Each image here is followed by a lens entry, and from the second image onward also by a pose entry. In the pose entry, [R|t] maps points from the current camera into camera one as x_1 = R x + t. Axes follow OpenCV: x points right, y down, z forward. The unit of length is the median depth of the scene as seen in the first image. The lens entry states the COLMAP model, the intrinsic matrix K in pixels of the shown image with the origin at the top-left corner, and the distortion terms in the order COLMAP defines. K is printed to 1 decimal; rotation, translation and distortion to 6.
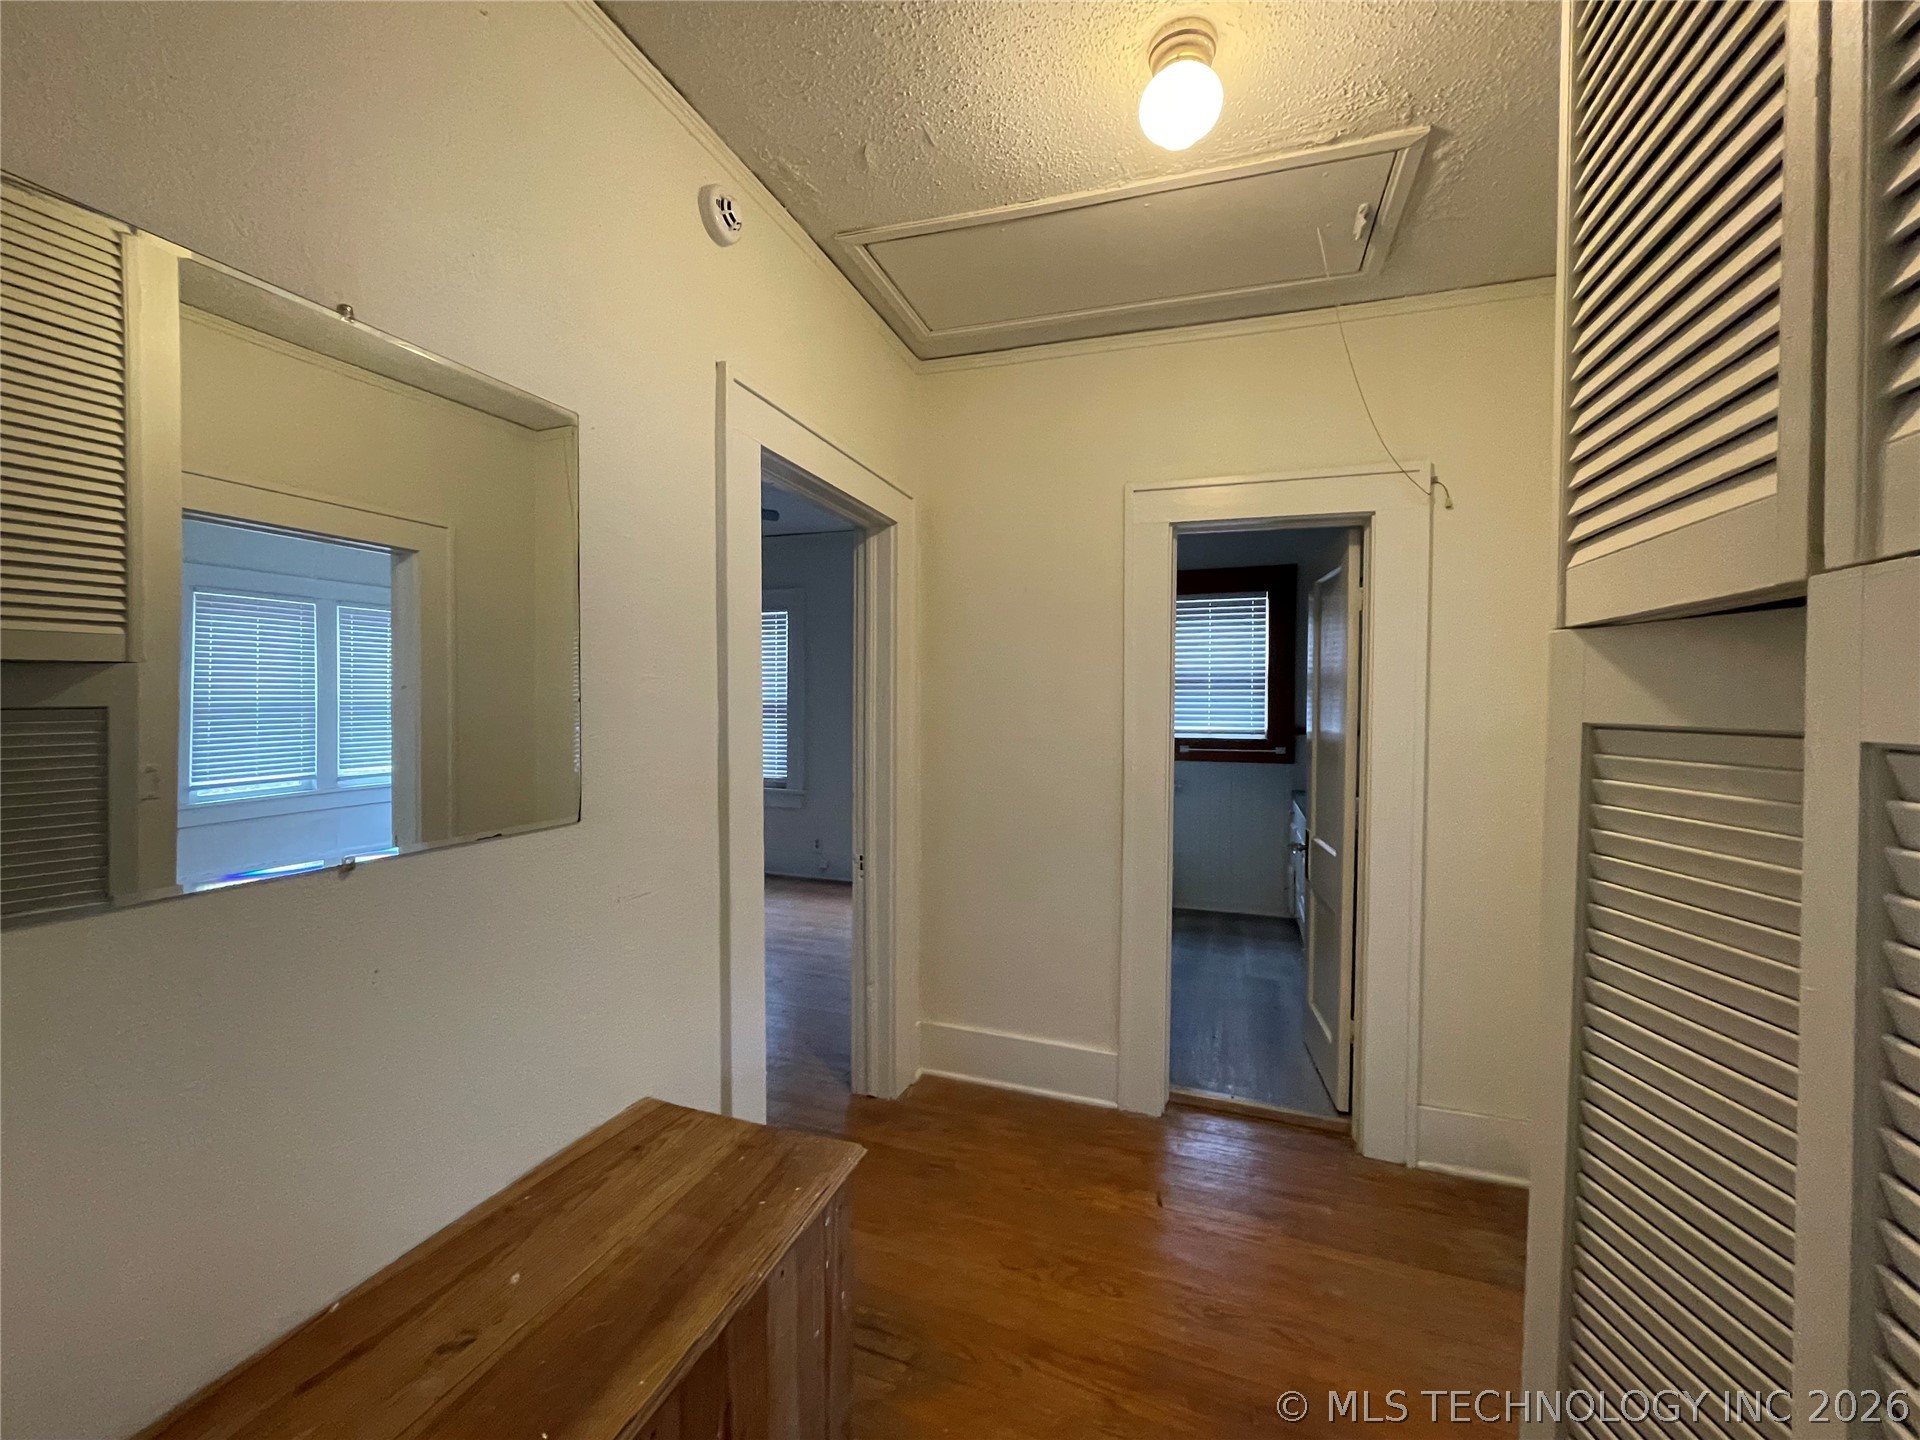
lens RADIAL K [[778.4, 0, 959.4], [0, 778.4, 709.4], [0, 0, 1]] dist [-0.000938, 0.000606]
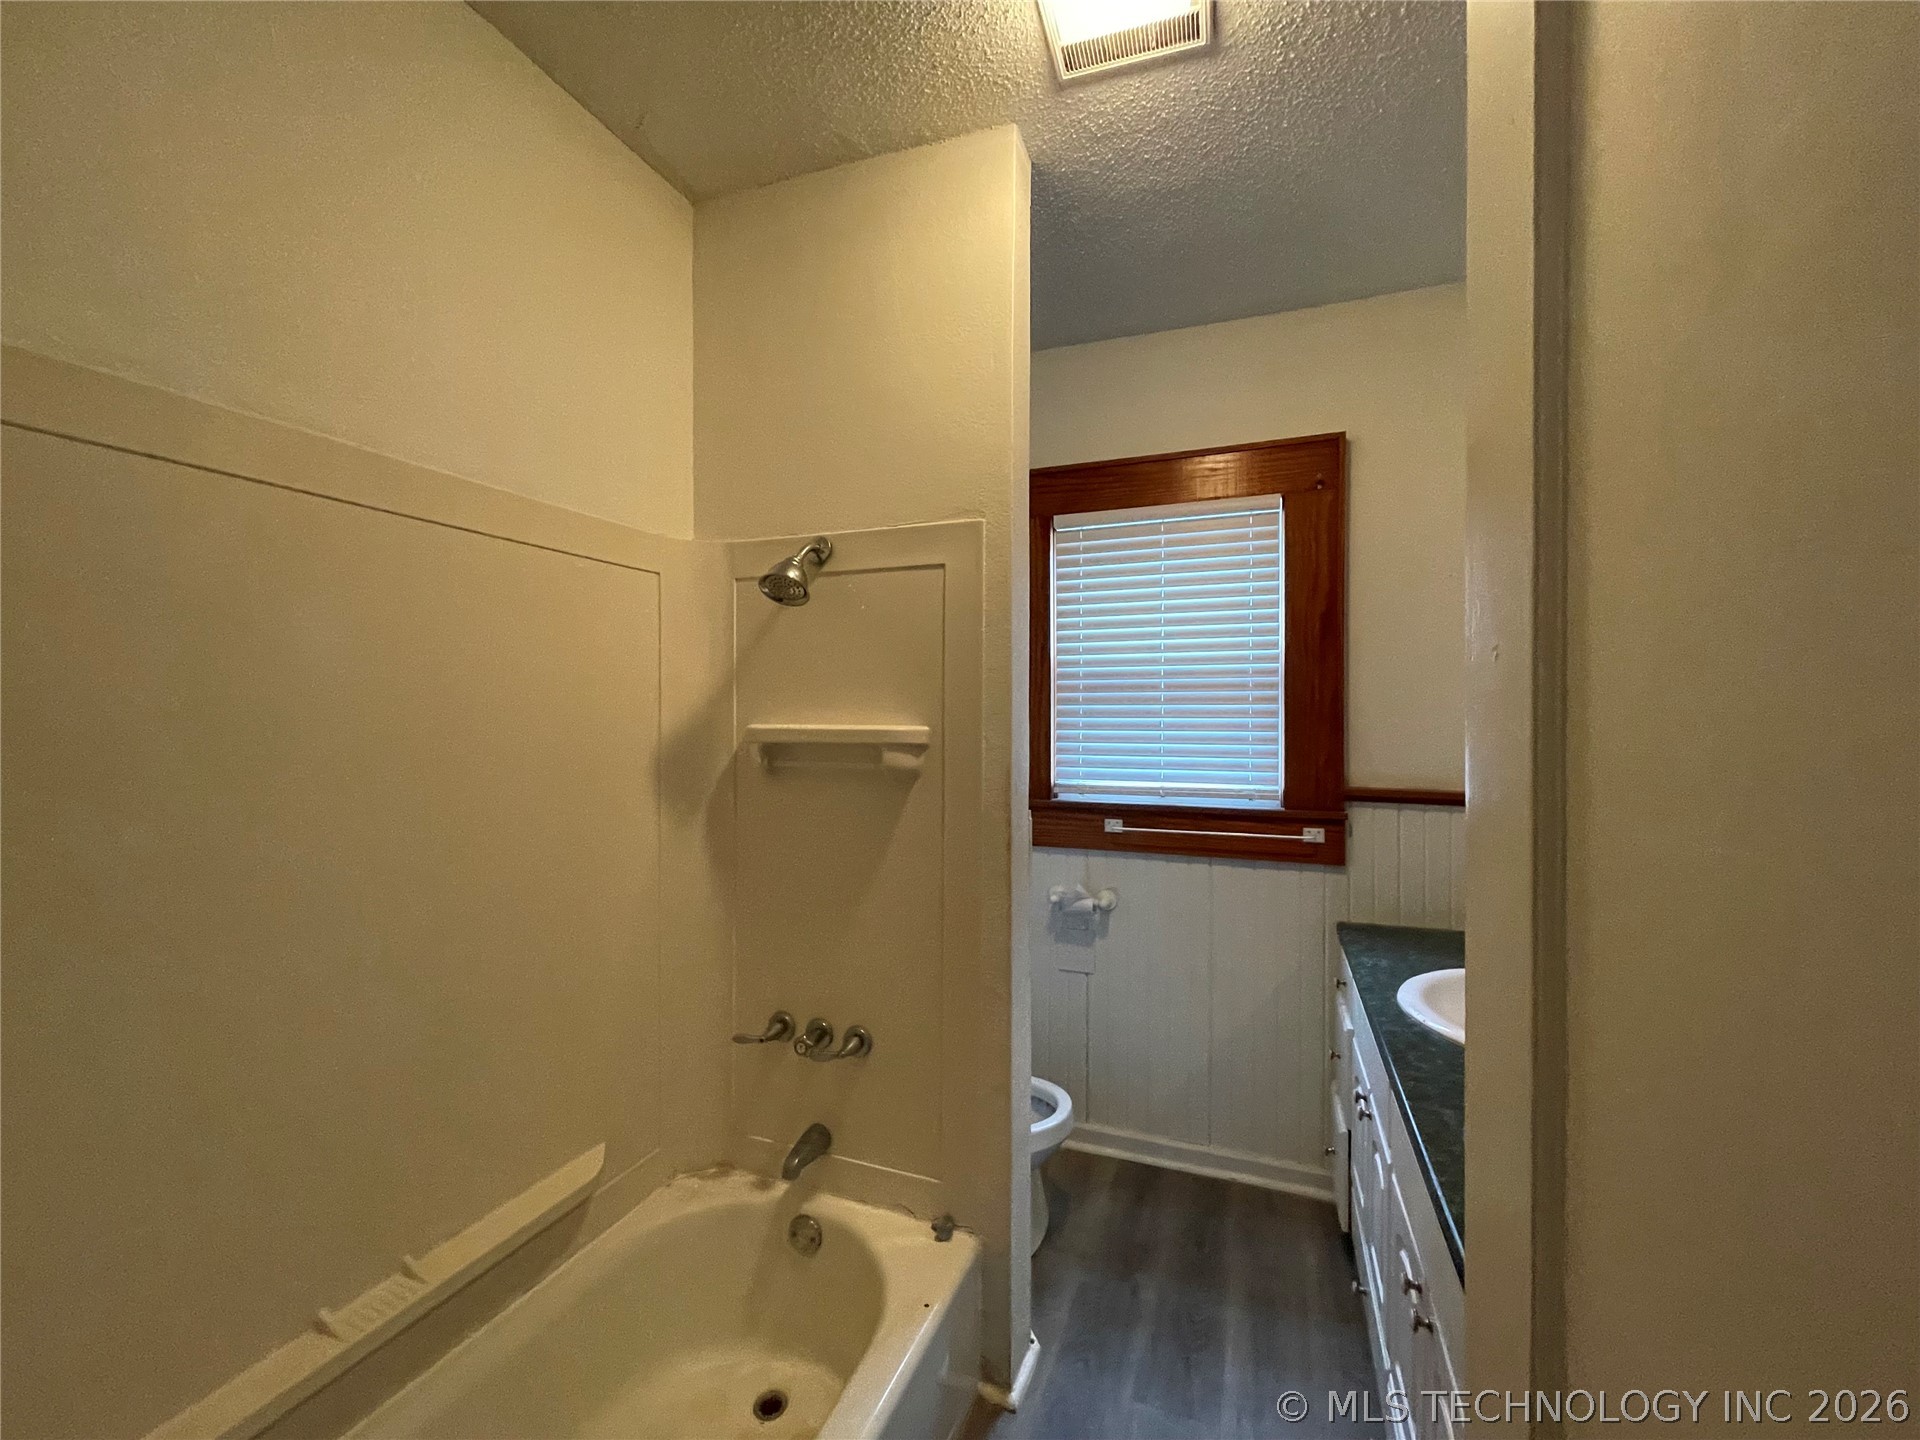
lens RADIAL K [[778.4, 0, 962.7], [0, 778.4, 721.5], [0, 0, 1]] dist [-0.000938, 0.000606]
pose [[0.999305, -0.007795, -0.036455, 0.223699], [0.007179, 0.999830, -0.016998, -0.008127], [0.036582, 0.016724, 0.999191, 0.533321]]
